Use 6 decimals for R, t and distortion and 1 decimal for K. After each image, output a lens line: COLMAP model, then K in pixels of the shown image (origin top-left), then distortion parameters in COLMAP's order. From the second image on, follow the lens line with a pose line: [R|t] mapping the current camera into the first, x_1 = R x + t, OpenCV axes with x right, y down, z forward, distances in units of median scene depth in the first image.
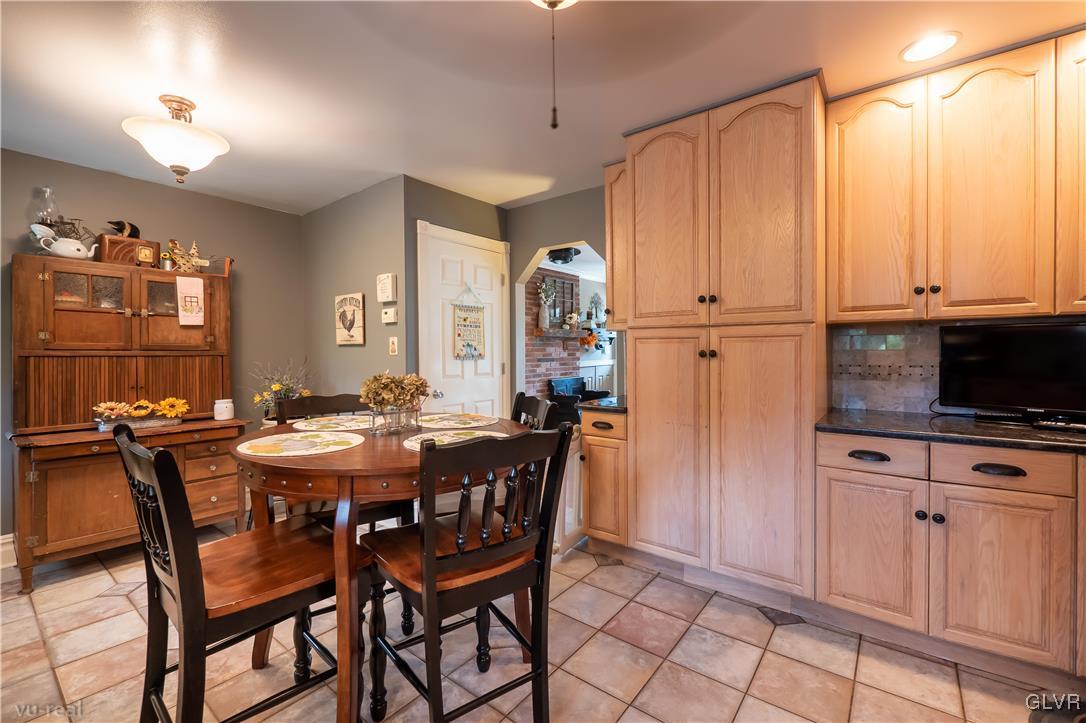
lens RADIAL K [[460.0, 0, 537.3], [0, 460.0, 357.6], [0, 0, 1]] dist [-0.004612, -0.000088]
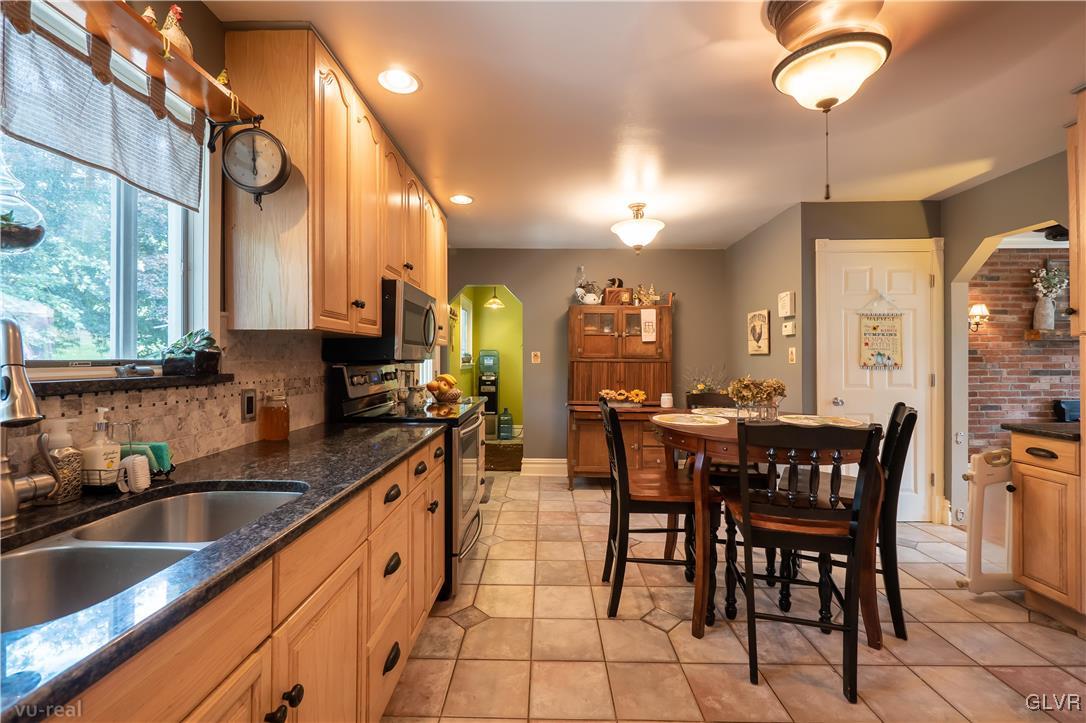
lens RADIAL K [[460.0, 0, 537.3], [0, 460.0, 357.6], [0, 0, 1]] dist [-0.004612, -0.000088]
pose [[0.600814, 0.003536, -0.799381, 0.213600], [-0.015492, 0.999854, -0.007221, -0.002197], [0.799238, 0.016723, 0.600781, -0.175637]]
